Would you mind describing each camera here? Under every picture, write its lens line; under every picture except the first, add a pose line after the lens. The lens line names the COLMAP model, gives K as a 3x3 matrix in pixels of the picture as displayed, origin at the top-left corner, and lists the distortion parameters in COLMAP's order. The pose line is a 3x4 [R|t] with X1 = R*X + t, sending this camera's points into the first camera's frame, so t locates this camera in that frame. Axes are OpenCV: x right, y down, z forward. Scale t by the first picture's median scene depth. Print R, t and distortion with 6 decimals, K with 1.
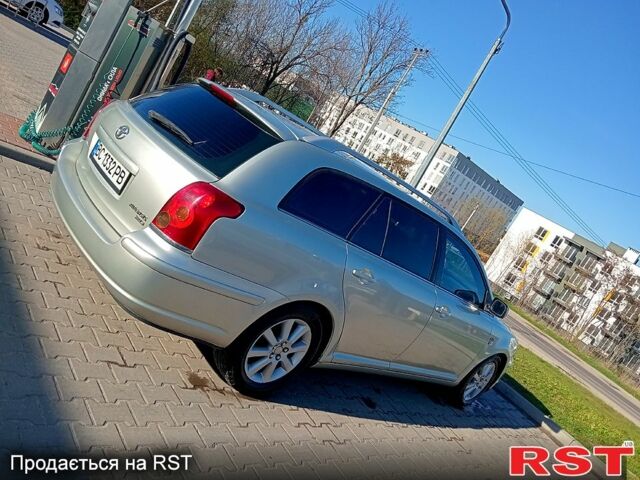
lens RADIAL K [[522.8, 0, 320.0], [0, 522.8, 240.0], [0, 0, 1]] dist [0.073631, -0.176168]
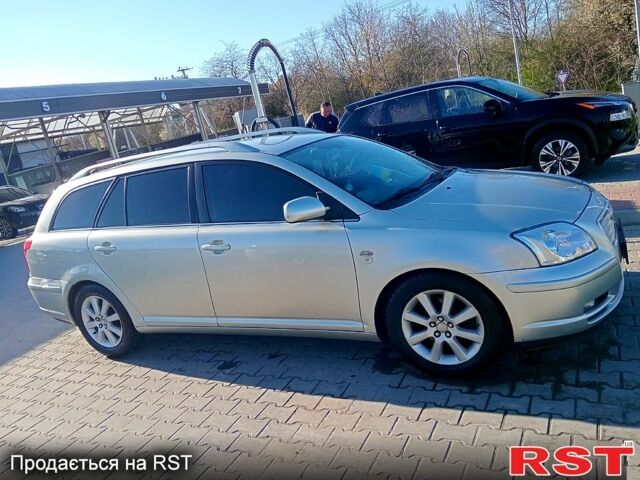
lens RADIAL K [[522.8, 0, 320.0], [0, 522.8, 240.0], [0, 0, 1]] dist [0.073631, -0.176168]
pose [[0.206861, -0.367778, -0.906613, 0.905579], [0.173921, 0.925721, -0.335846, 0.382095], [0.962788, -0.088206, 0.255460, 0.806135]]
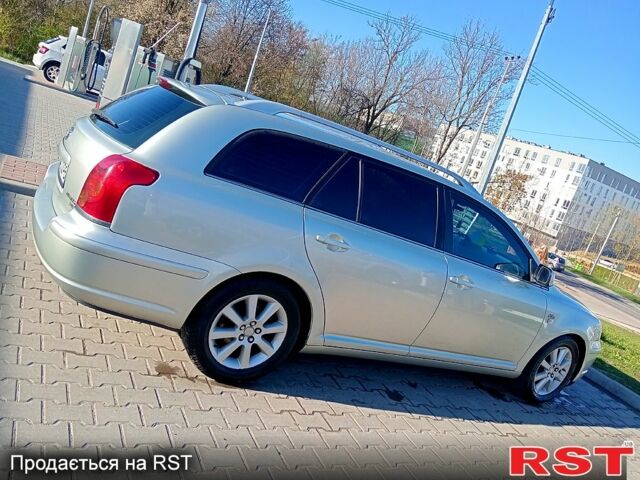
lens RADIAL K [[522.8, 0, 320.0], [0, 522.8, 240.0], [0, 0, 1]] dist [0.073631, -0.176168]
pose [[0.958674, -0.152591, -0.240125, 0.194625], [0.130477, 0.985818, -0.105538, 0.109539], [0.252824, 0.069846, 0.964988, 0.077186]]
